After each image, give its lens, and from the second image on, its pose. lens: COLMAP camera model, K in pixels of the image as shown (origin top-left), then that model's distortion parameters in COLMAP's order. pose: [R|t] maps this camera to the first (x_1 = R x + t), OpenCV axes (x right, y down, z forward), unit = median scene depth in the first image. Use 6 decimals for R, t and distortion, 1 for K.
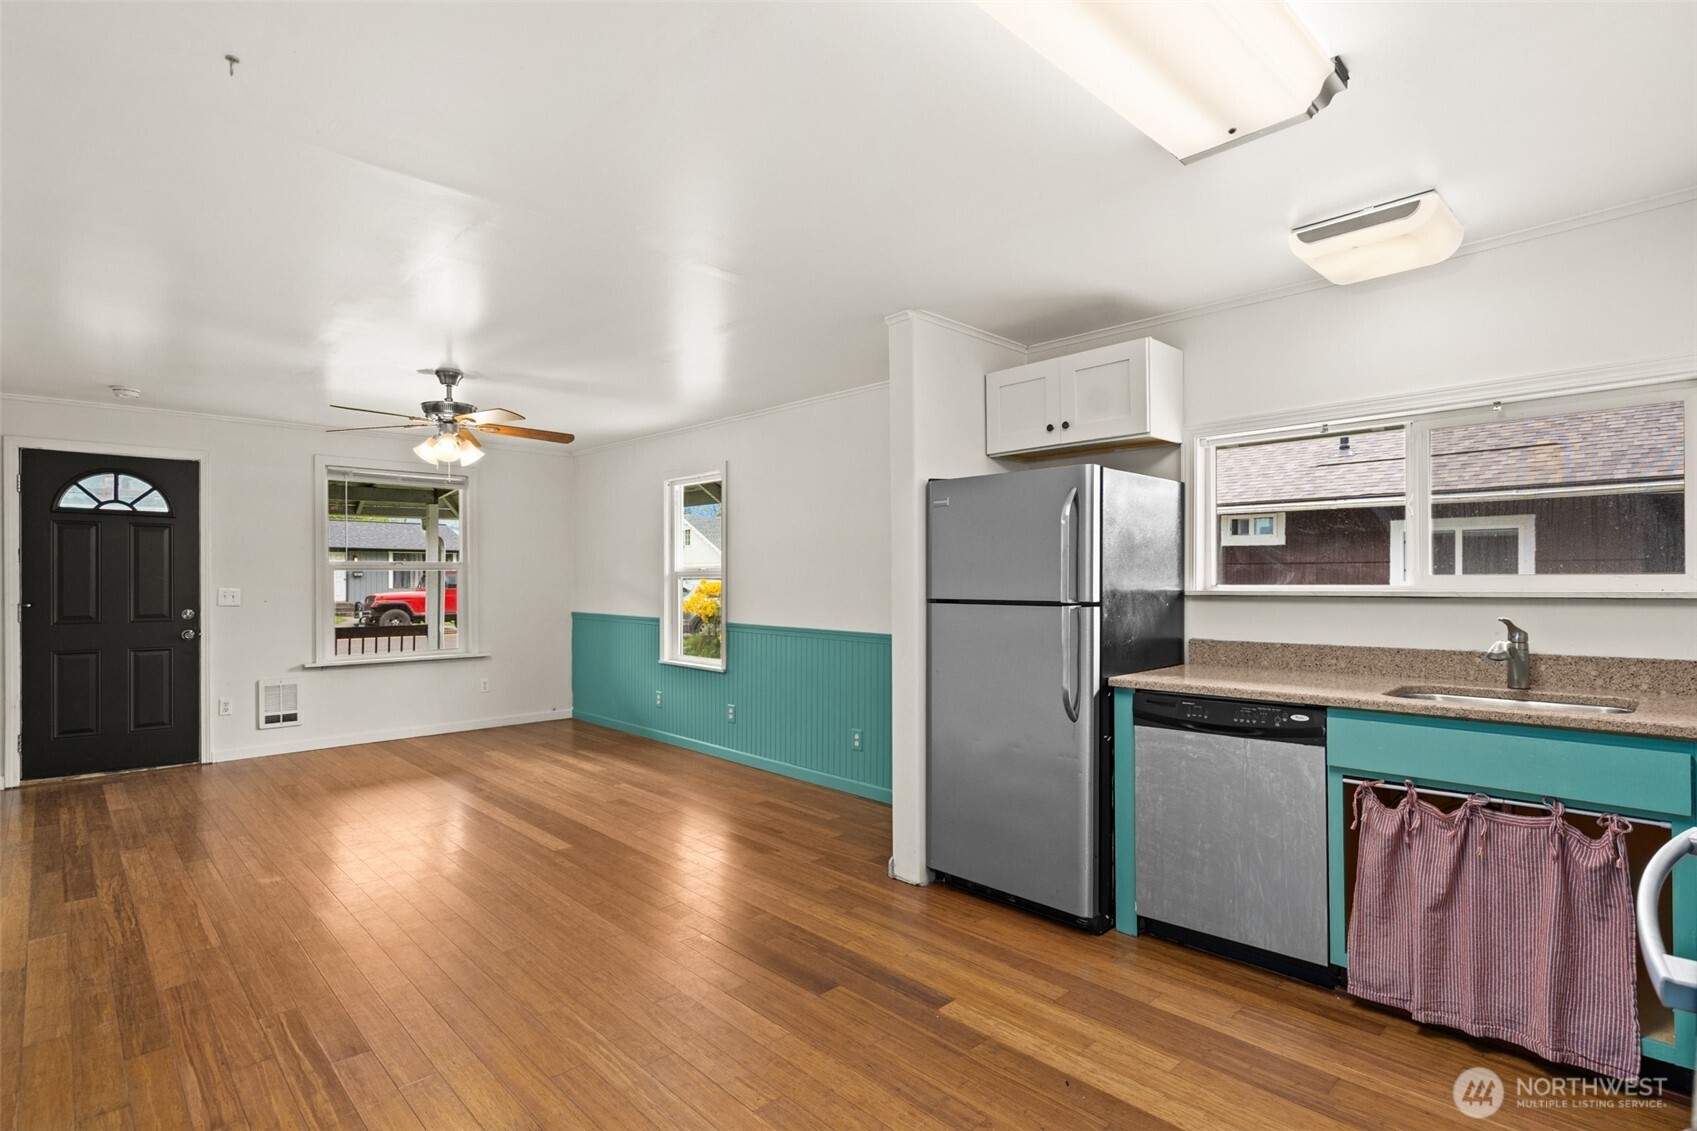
lens RADIAL K [[838.1, 0, 843.8], [0, 838.1, 582.1], [0, 0, 1]] dist [0.002834, 0.000281]
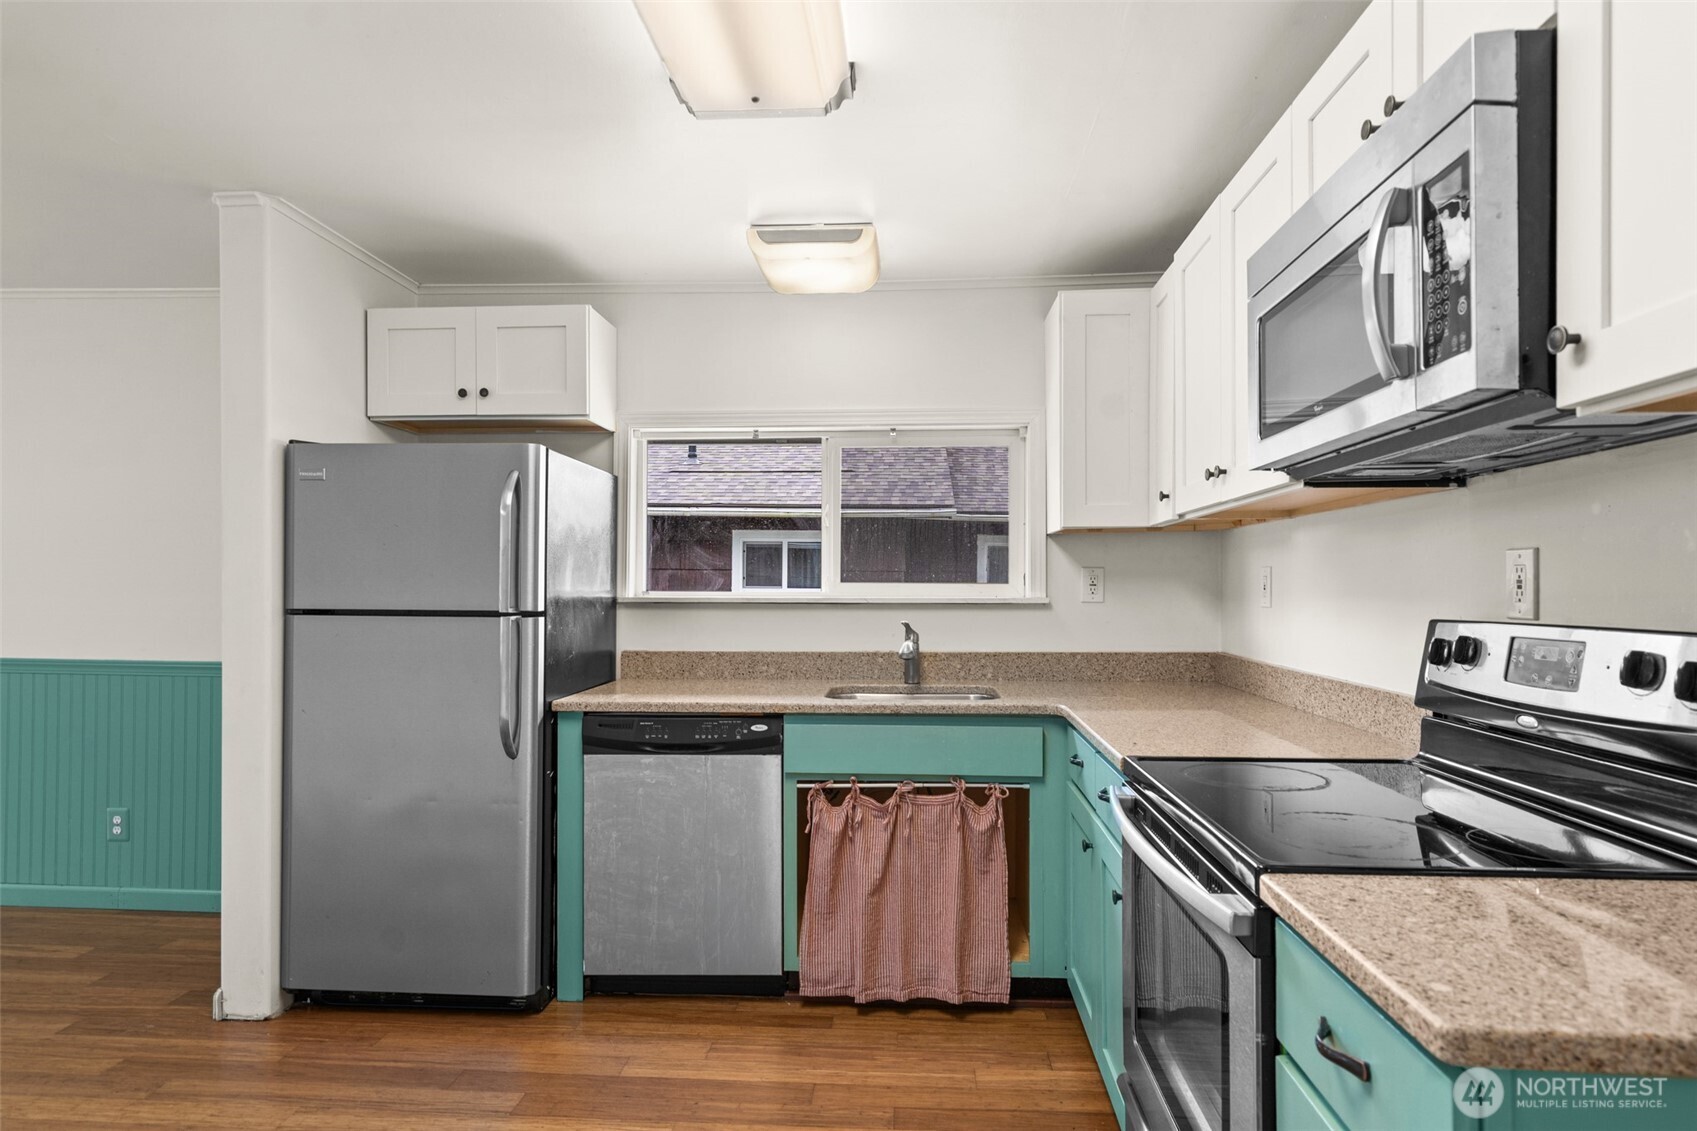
lens RADIAL K [[940.3, 0, 857.2], [0, 940.3, 589.8], [0, 0, 1]] dist [0.003409, 0.001111]
pose [[0.732928, 0.004732, 0.680290, -0.077455], [-0.006406, 0.999979, -0.000055, 0.000479], [-0.680276, -0.004318, 0.732943, 0.080132]]
